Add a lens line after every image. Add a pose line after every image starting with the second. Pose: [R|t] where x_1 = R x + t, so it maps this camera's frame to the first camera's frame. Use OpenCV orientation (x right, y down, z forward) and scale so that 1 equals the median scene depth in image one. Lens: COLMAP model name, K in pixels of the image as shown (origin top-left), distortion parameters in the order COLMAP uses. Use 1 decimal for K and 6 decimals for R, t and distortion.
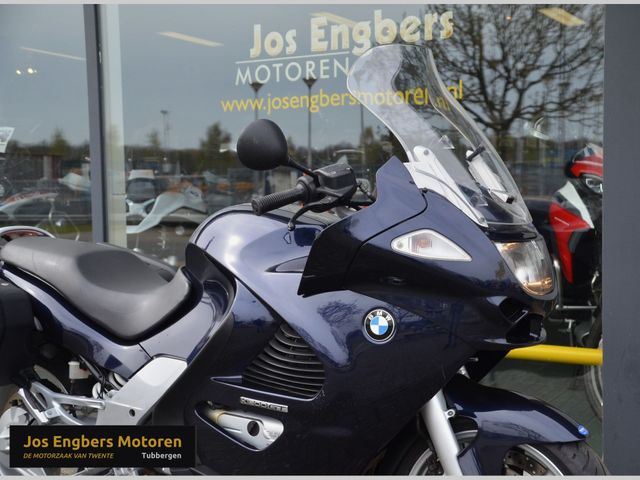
lens RADIAL K [[865.2, 0, 336.3], [0, 865.2, 240.3], [0, 0, 1]] dist [0.021782, 0.053753]
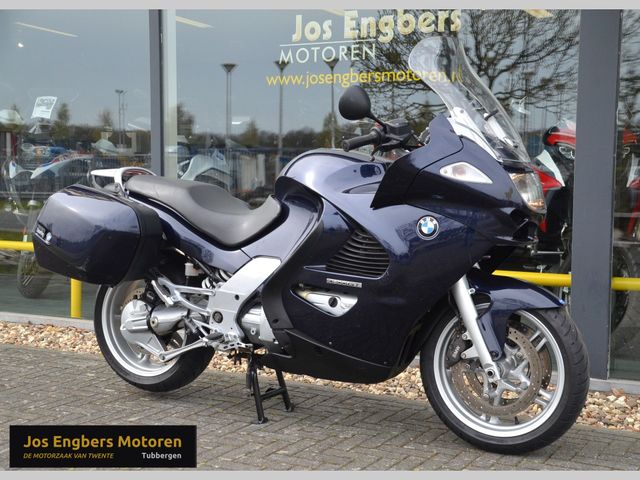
lens RADIAL K [[851.7, 0, 320.0], [0, 851.7, 240.0], [0, 0, 1]] dist [0.022824, 0.066259]
pose [[0.999510, 0.021447, 0.022815, -0.111031], [-0.021912, 0.999552, 0.020366, 0.062437], [-0.022368, -0.020855, 0.999532, -0.301116]]
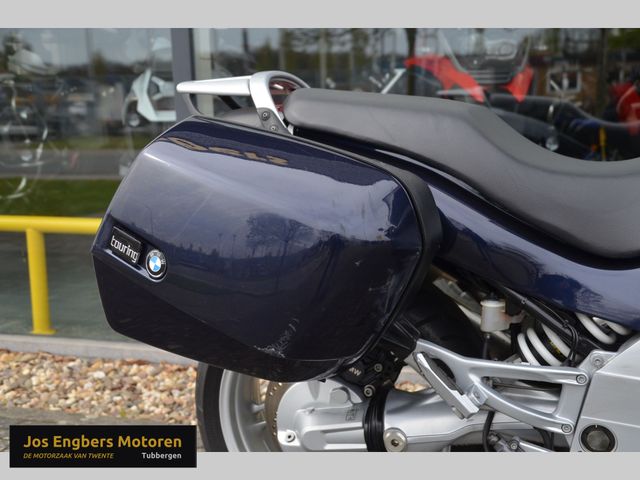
lens RADIAL K [[836.9, 0, 320.0], [0, 836.9, 240.0], [0, 0, 1]] dist [0.168390, -0.035326]
pose [[0.986440, -0.032083, 0.160959, -0.431103], [0.015046, 0.994256, 0.105965, 0.037257], [-0.163434, -0.102106, 0.981256, 0.429684]]
